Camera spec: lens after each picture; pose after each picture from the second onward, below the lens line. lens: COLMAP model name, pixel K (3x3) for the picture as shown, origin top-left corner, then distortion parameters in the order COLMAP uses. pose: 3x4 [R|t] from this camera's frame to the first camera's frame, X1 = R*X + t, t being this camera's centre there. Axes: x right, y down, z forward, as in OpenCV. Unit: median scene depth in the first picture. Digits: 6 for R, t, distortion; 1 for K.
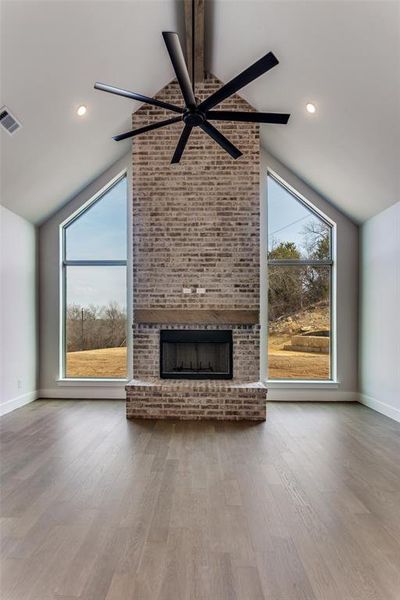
lens RADIAL K [[318.3, 0, 183.9], [0, 318.3, 325.7], [0, 0, 1]] dist [-0.002874, 0.000582]
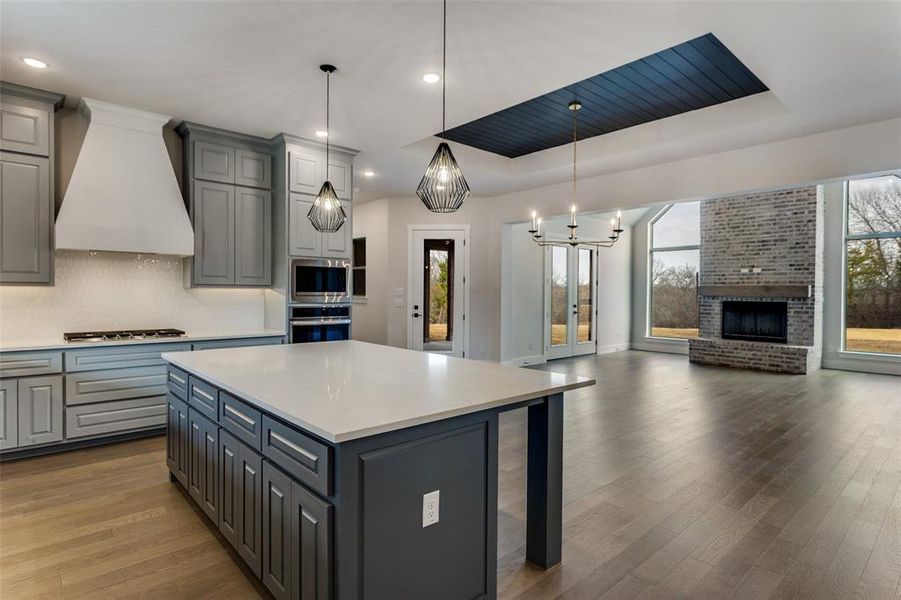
lens RADIAL K [[478.0, 0, 449.0], [0, 478.0, 301.7], [0, 0, 1]] dist [-0.002874, 0.000582]
pose [[0.693362, 0.014552, -0.720443, 0.569333], [-0.005536, 0.999874, 0.014869, -0.007345], [0.720568, -0.006322, 0.693355, -1.182671]]
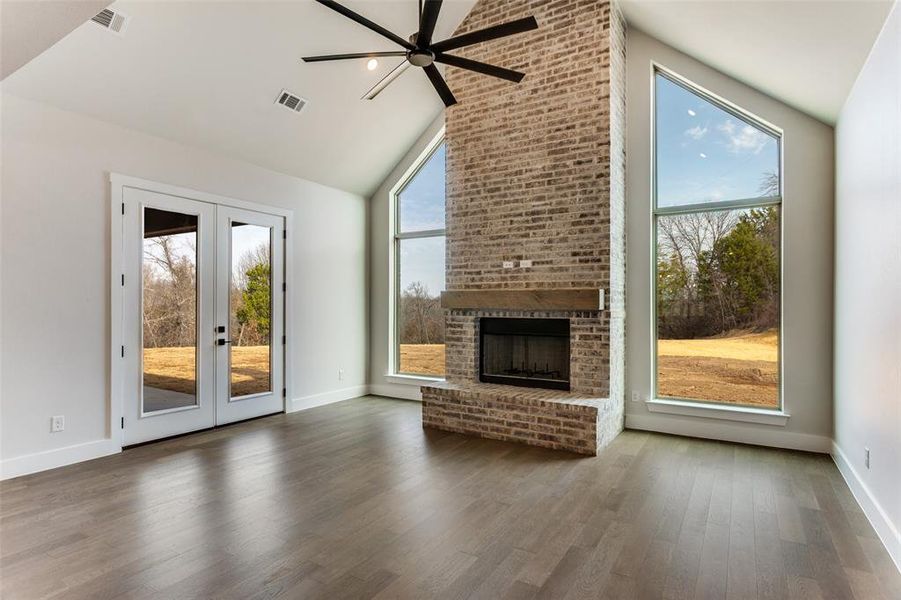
lens RADIAL K [[465.1, 0, 458.7], [0, 465.1, 307.3], [0, 0, 1]] dist [0.001201, 0.000416]
pose [[0.871092, -0.000785, -0.491119, 0.437471], [-0.000611, 0.999996, -0.002681, -0.008751], [0.491119, 0.002635, 0.871088, 0.010199]]
